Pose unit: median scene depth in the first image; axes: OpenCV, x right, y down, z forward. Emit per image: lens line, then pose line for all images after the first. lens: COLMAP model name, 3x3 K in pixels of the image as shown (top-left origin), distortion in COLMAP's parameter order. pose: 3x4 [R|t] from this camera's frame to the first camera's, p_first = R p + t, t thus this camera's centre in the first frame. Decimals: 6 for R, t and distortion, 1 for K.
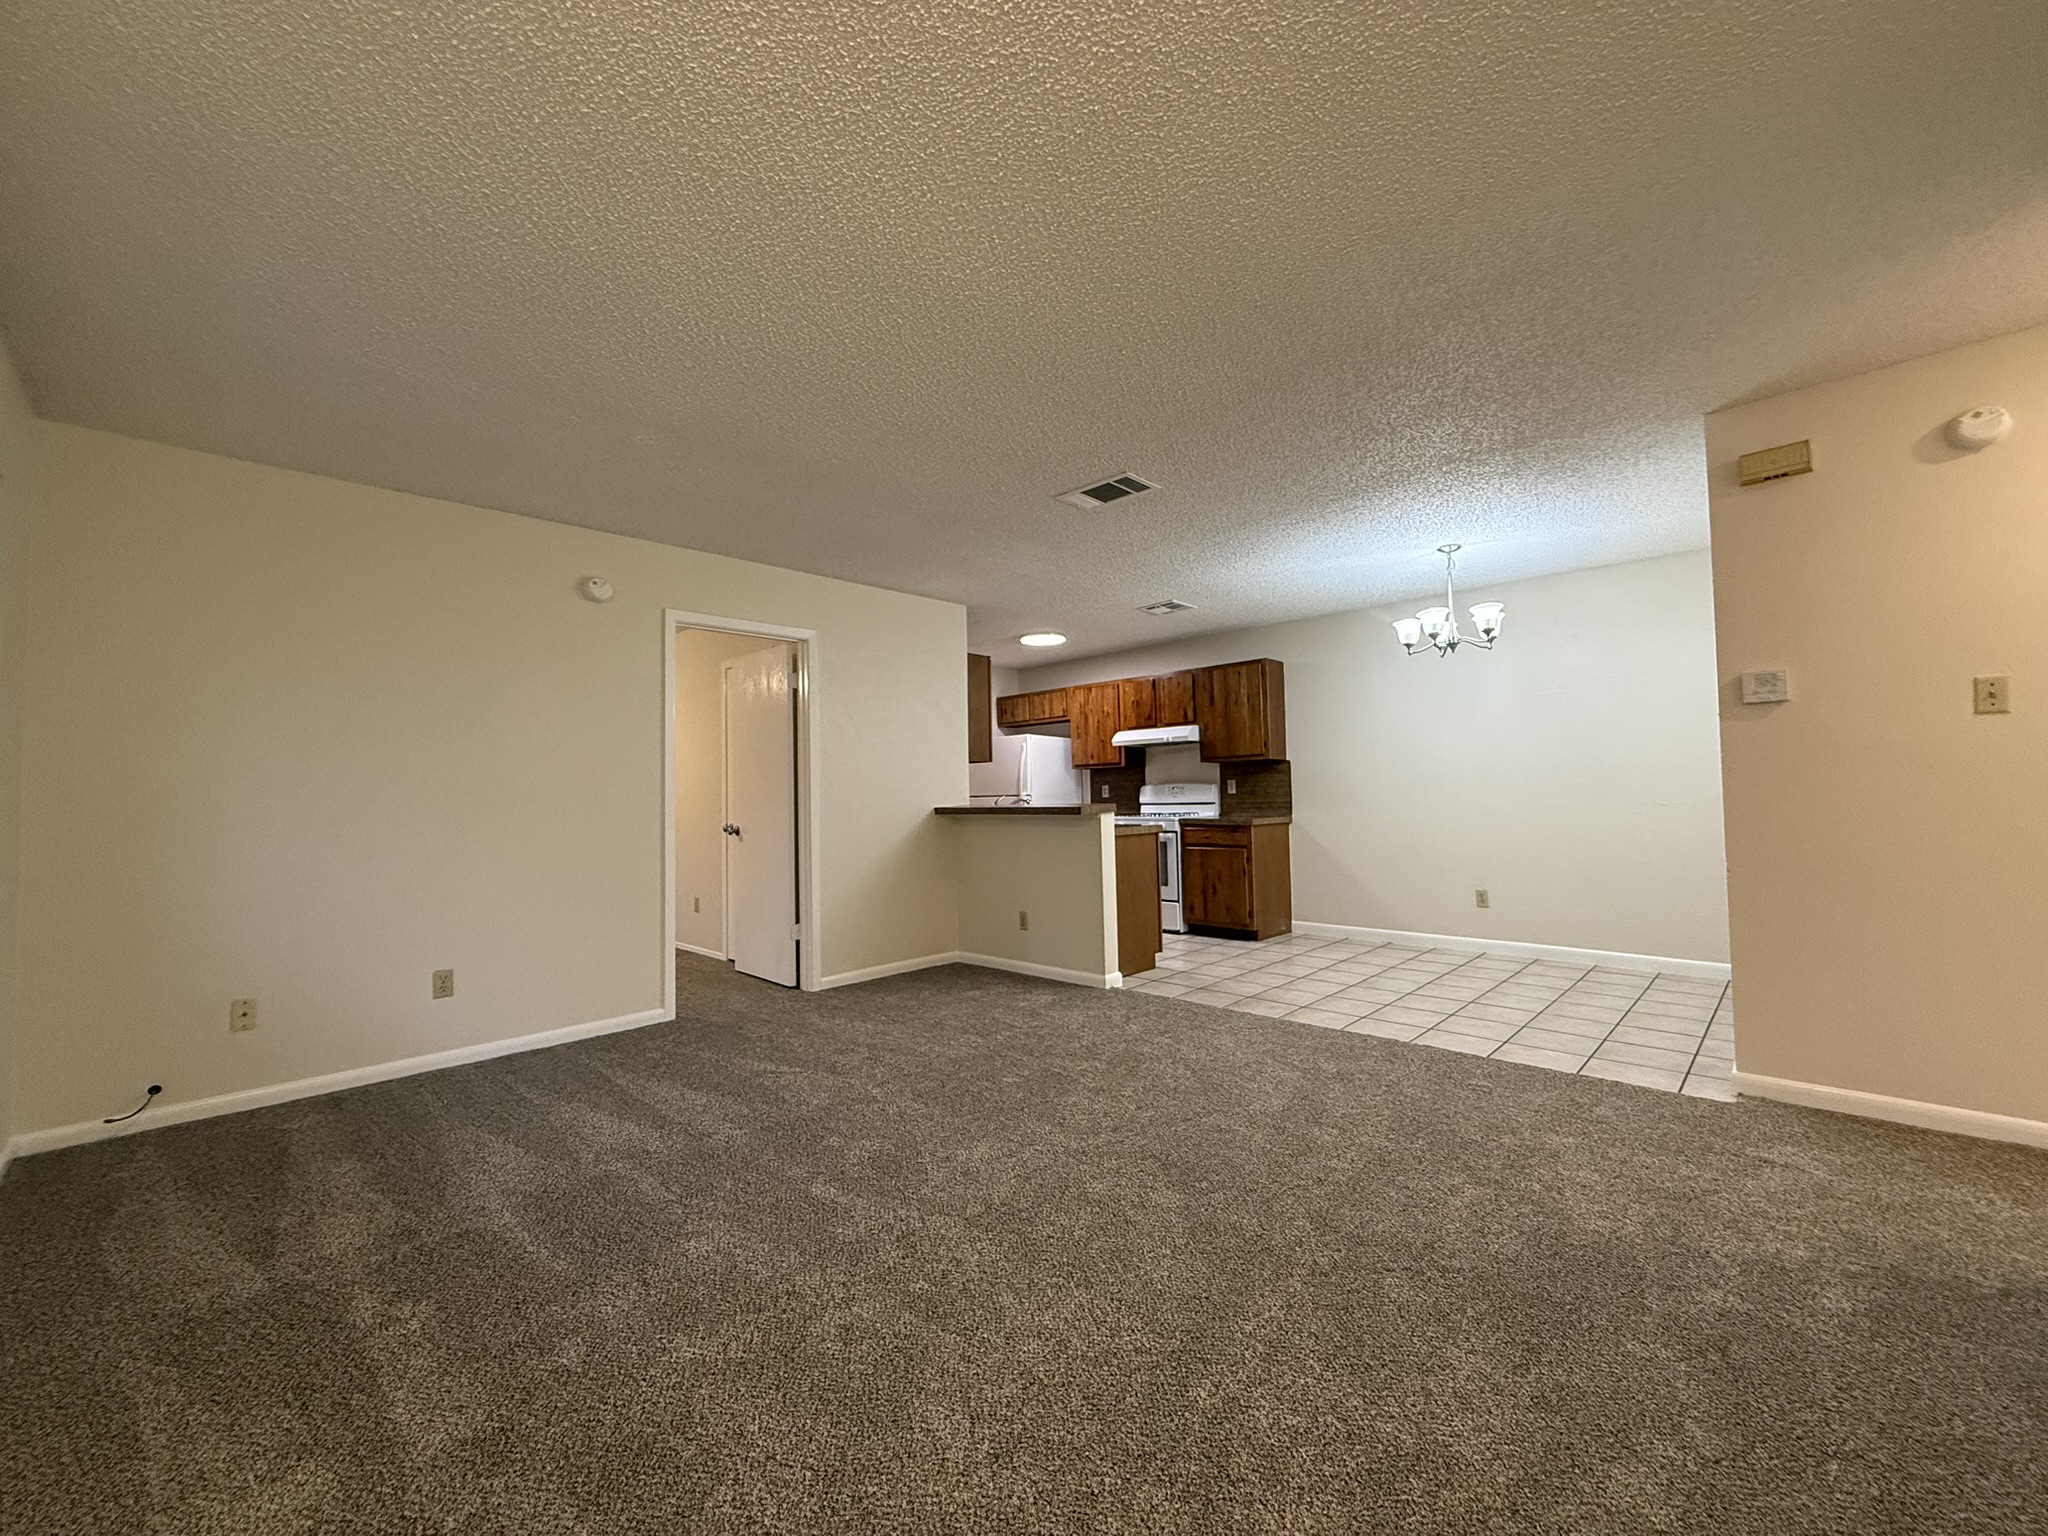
lens RADIAL K [[811.2, 0, 1010.9], [0, 811.2, 768.6], [0, 0, 1]] dist [0.000239, -0.000032]
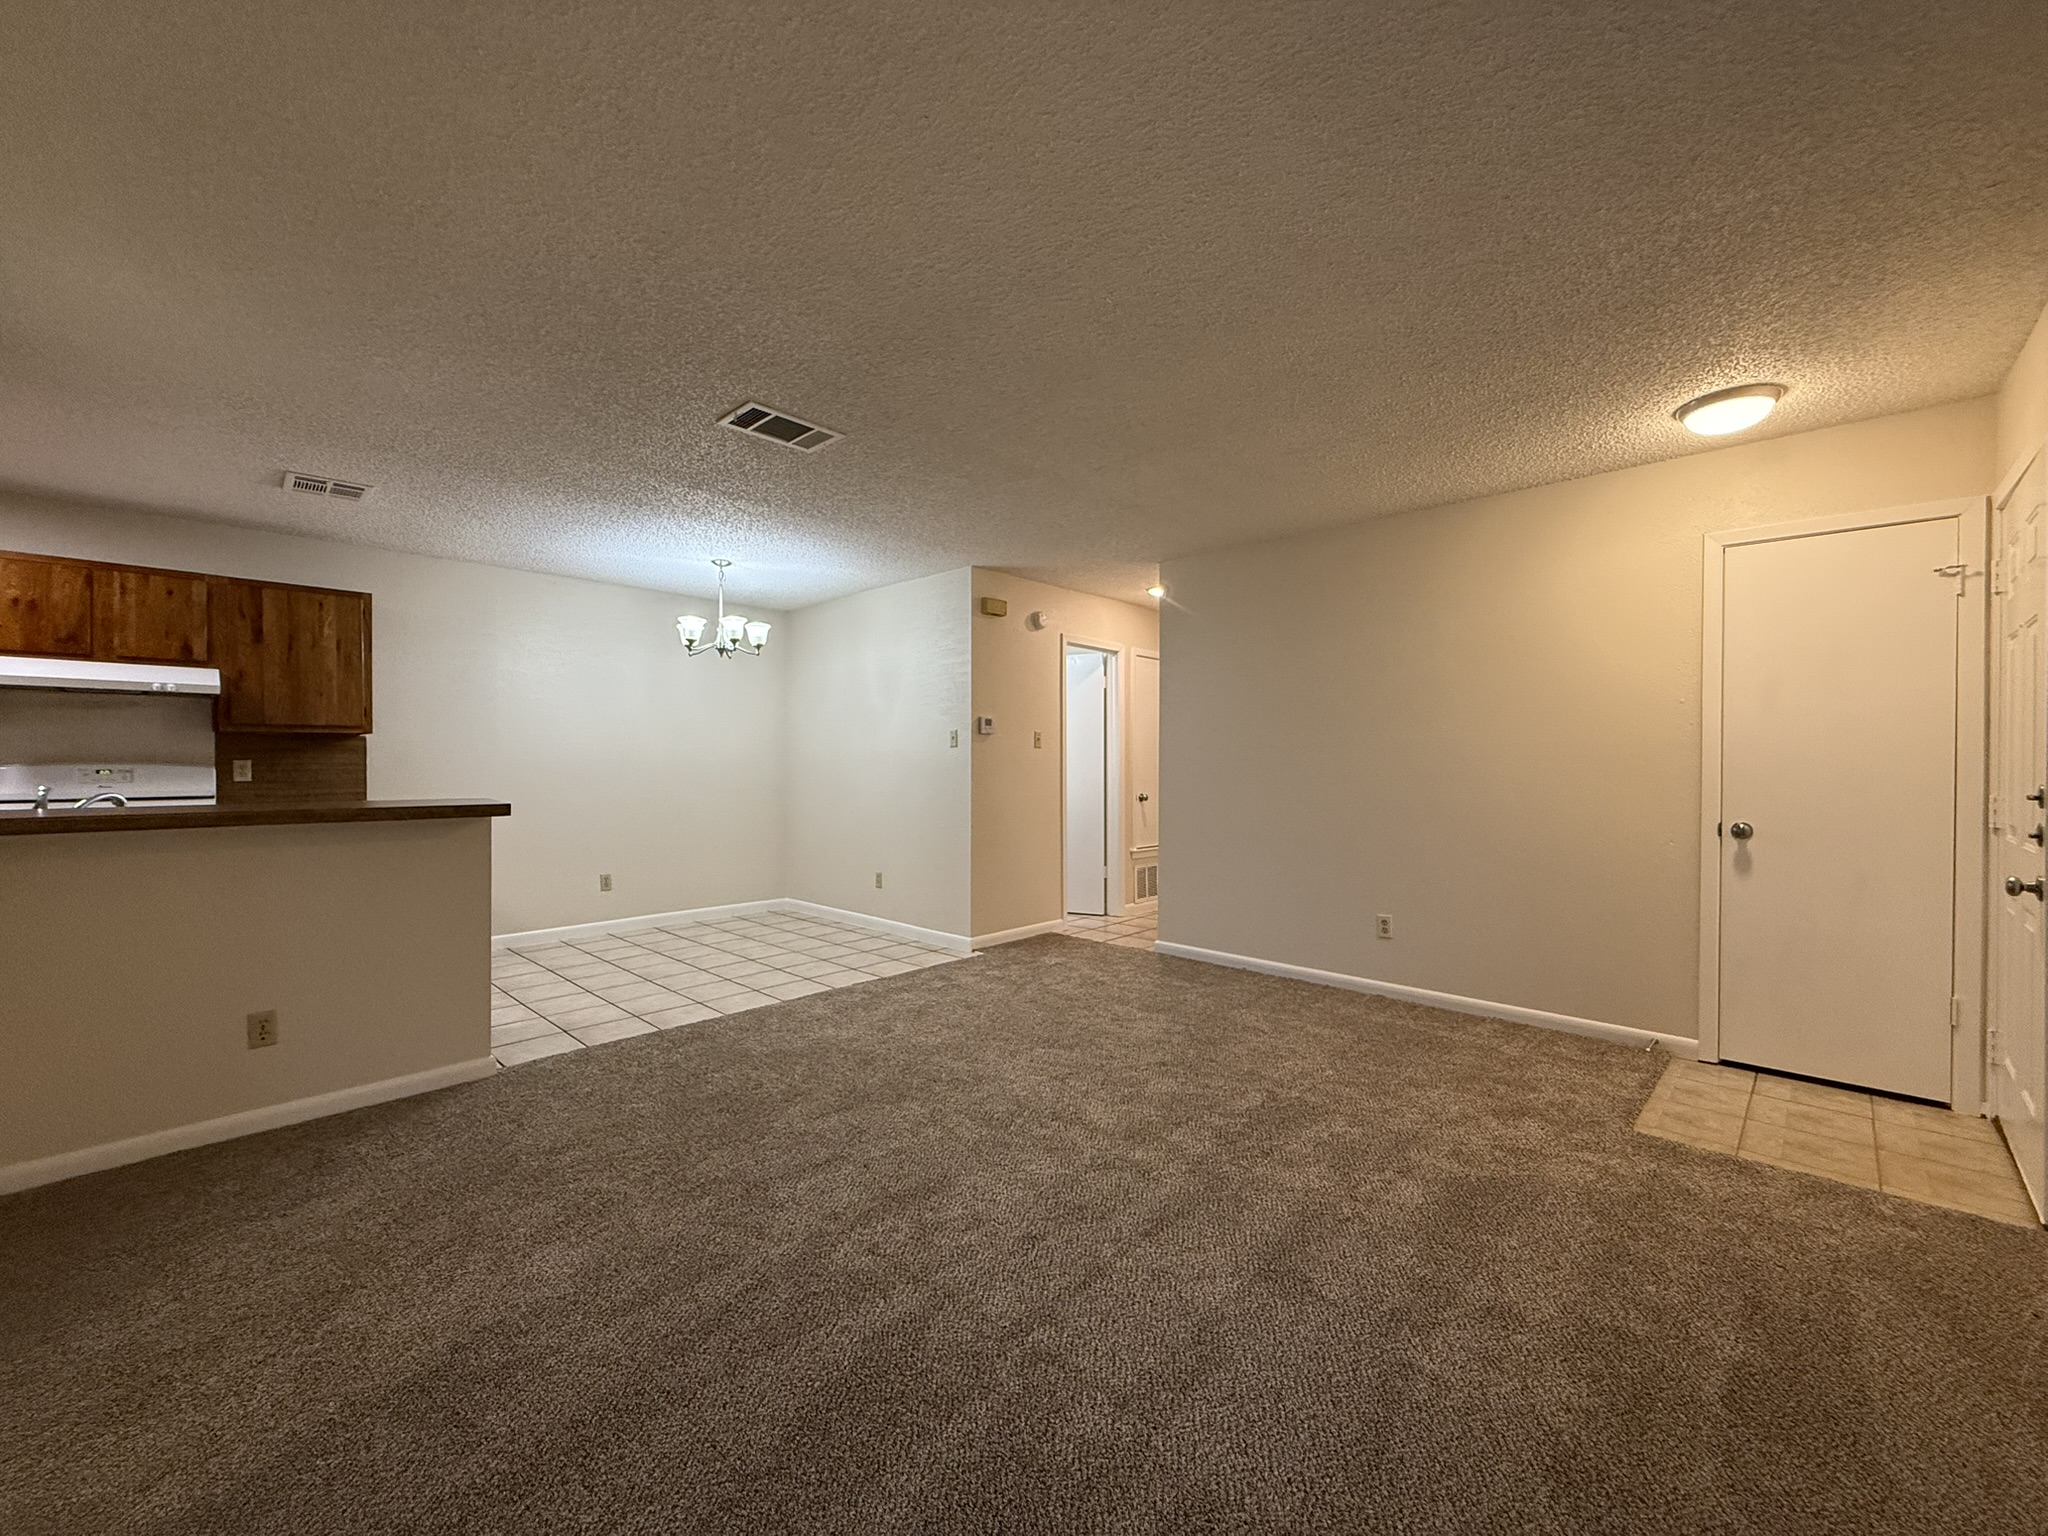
lens RADIAL K [[811.2, 0, 1010.9], [0, 811.2, 768.6], [0, 0, 1]] dist [0.000239, -0.000032]
pose [[-0.019438, 0.015363, 0.999693, -0.454275], [-0.033429, 0.999313, -0.016007, 0.012597], [-0.999252, -0.033730, -0.018912, 0.481323]]
